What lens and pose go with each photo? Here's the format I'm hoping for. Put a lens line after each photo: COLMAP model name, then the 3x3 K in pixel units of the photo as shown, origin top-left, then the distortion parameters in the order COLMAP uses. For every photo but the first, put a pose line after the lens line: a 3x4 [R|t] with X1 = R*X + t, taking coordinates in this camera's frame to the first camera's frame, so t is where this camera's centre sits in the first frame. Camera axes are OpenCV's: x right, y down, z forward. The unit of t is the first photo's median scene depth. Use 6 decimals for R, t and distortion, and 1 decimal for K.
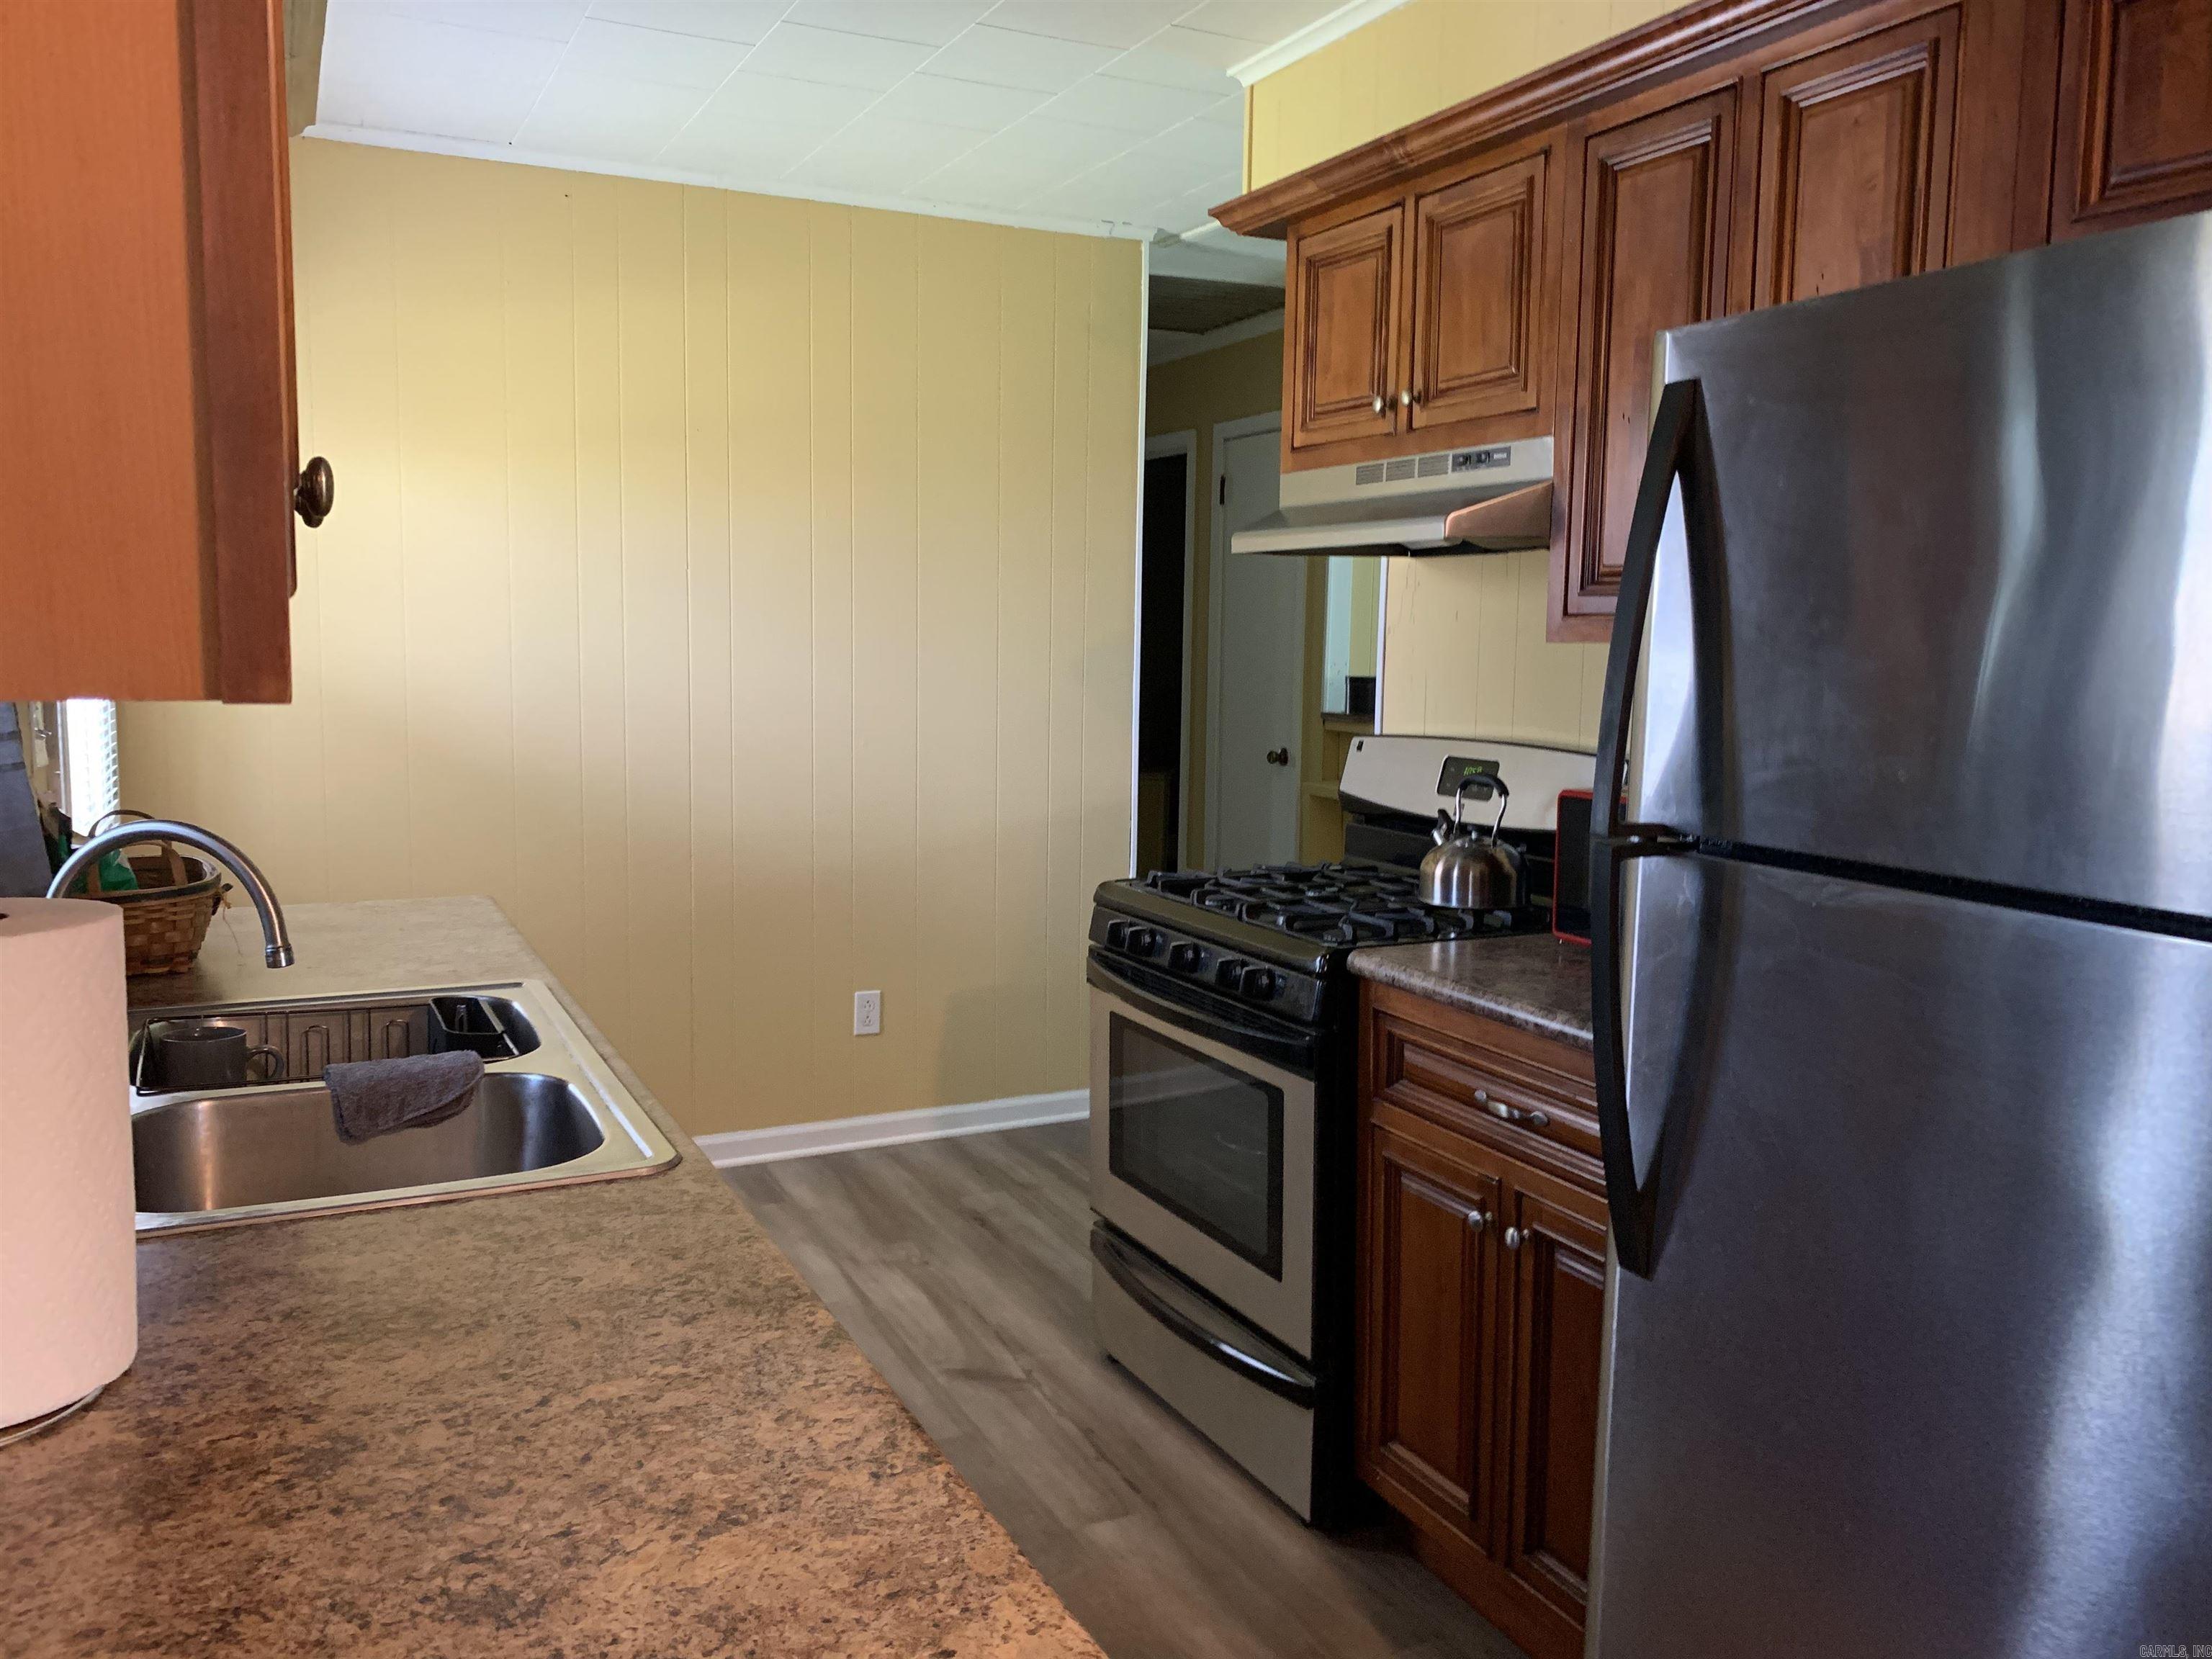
lens RADIAL K [[1693.8, 0, 1114.0], [0, 1693.8, 831.4], [0, 0, 1]] dist [0.021179, -0.017551]
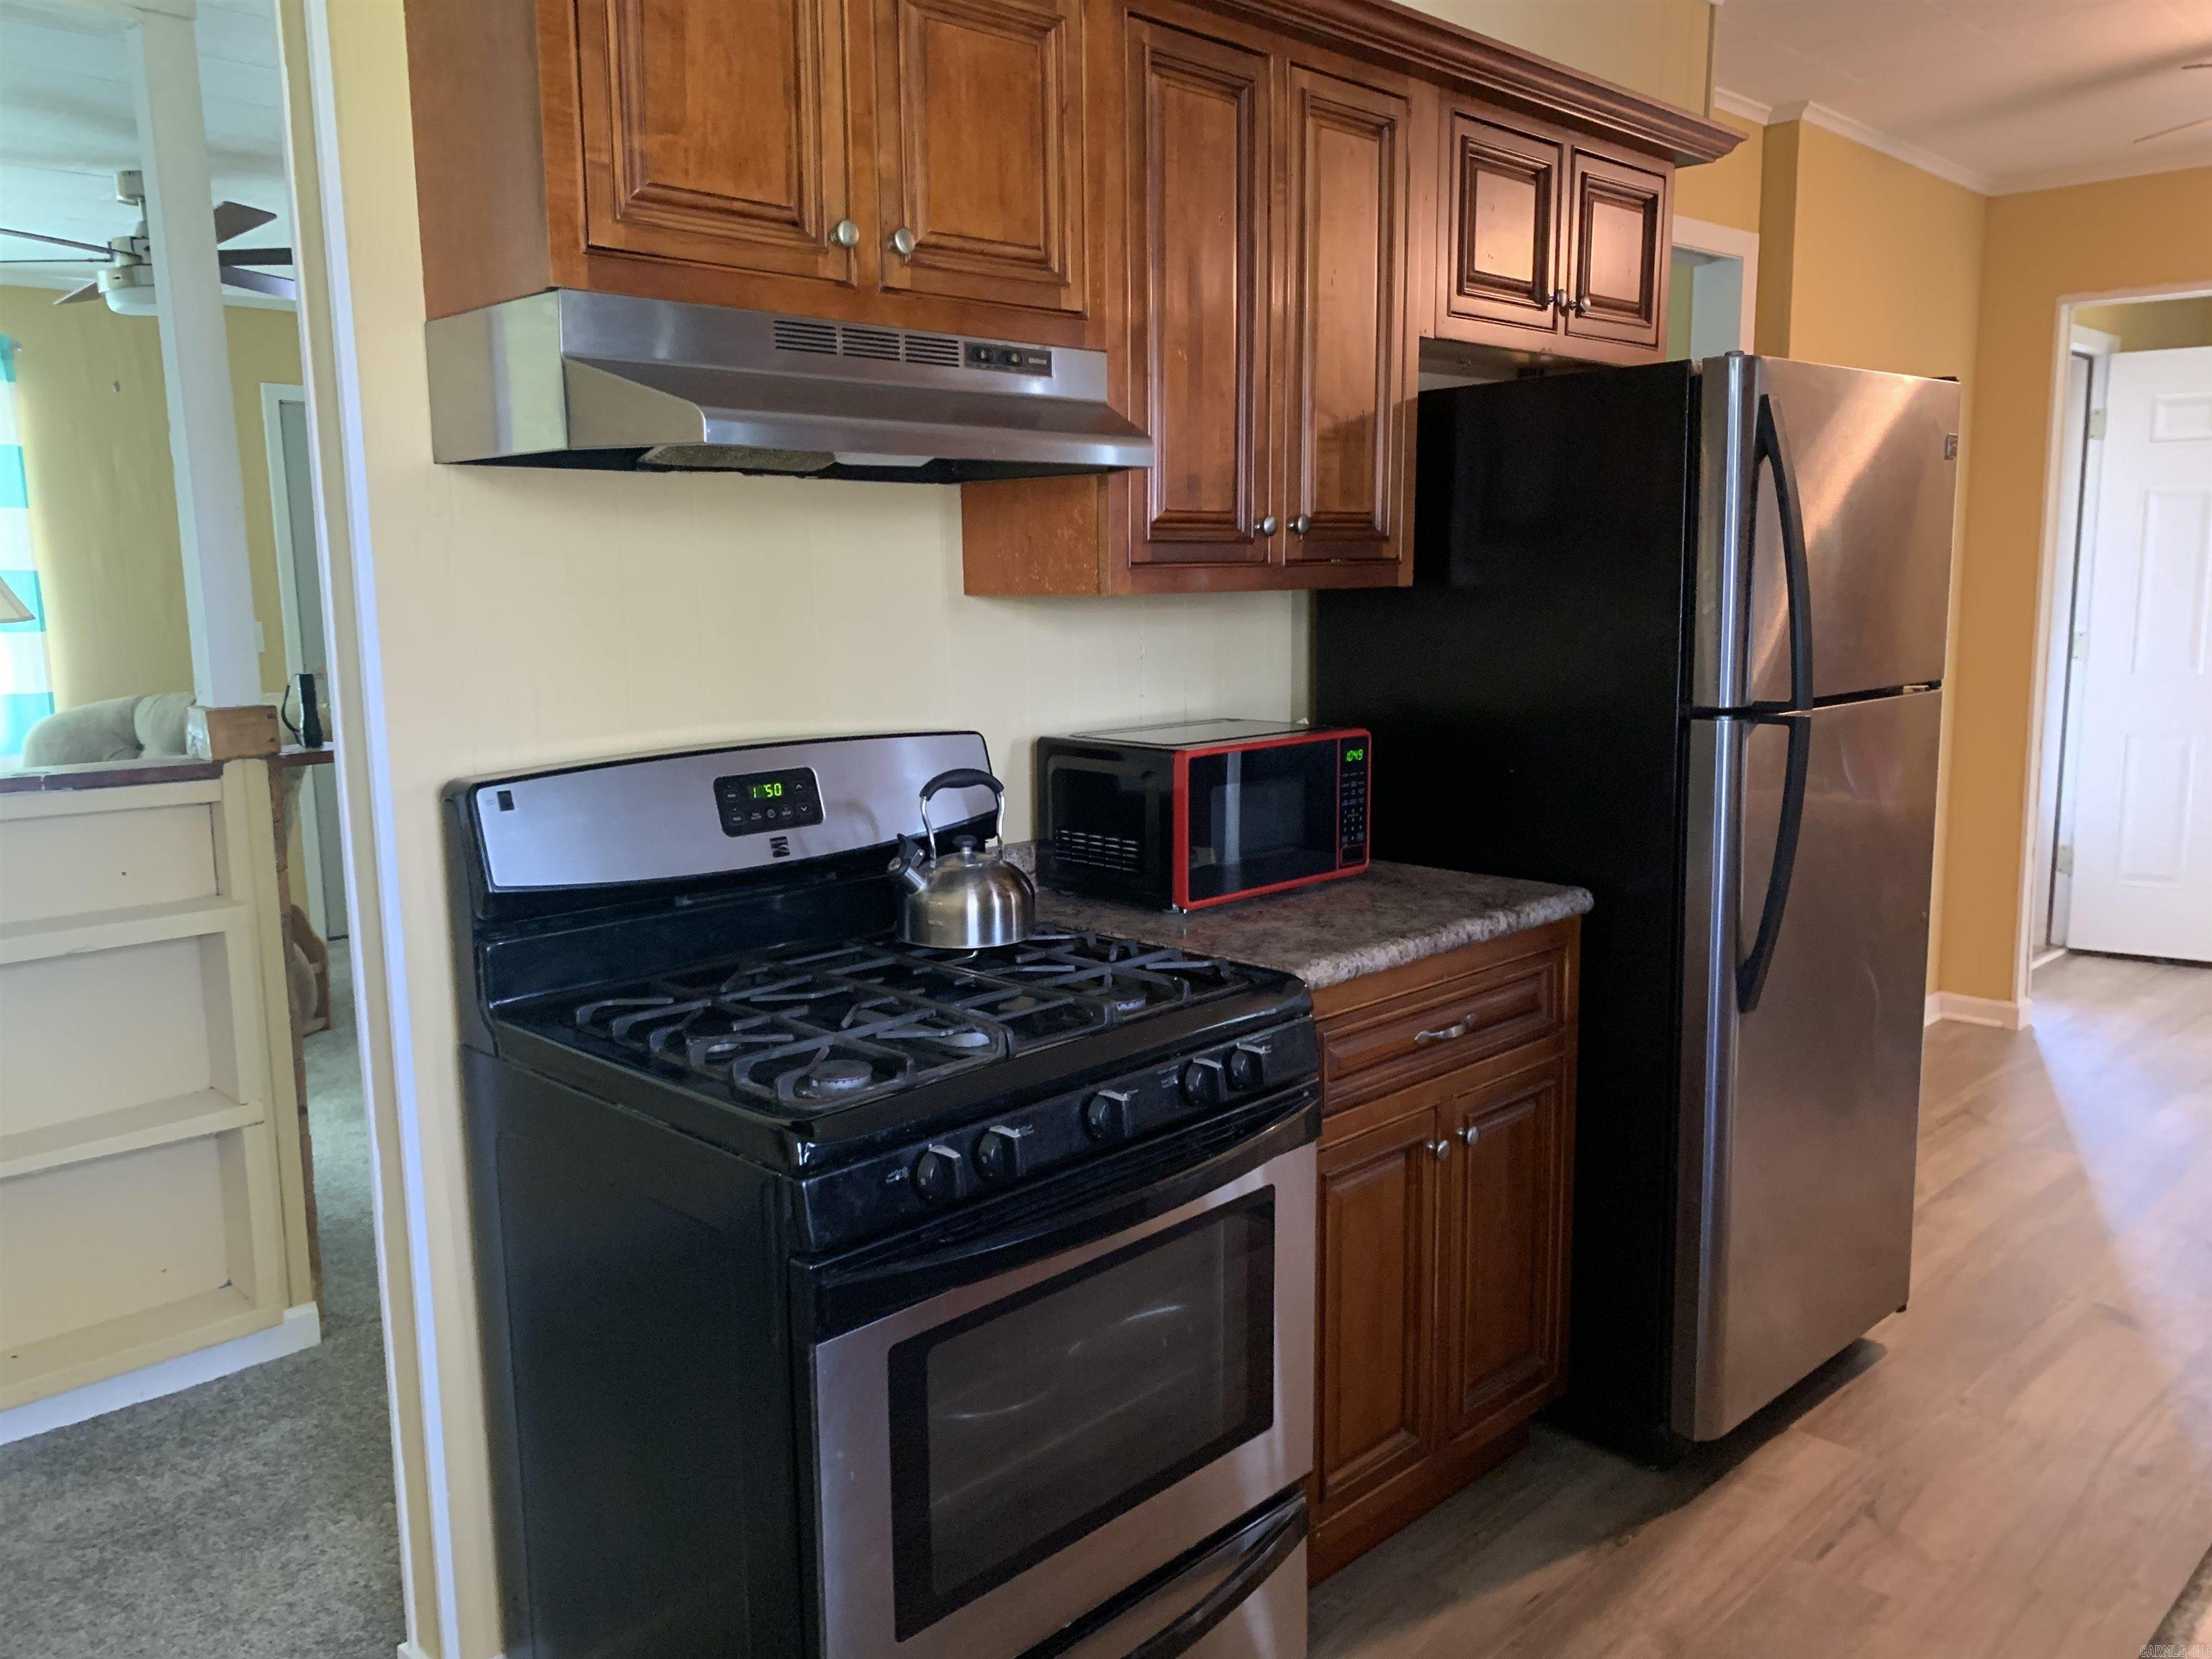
lens RADIAL K [[1693.8, 0, 1117.8], [0, 1693.8, 817.9], [0, 0, 1]] dist [0.021179, -0.017551]
pose [[-0.352780, -0.144076, 0.924547, -0.548695], [0.119592, 0.973029, 0.197264, -0.164680], [-0.928032, 0.180160, -0.326035, 1.256688]]
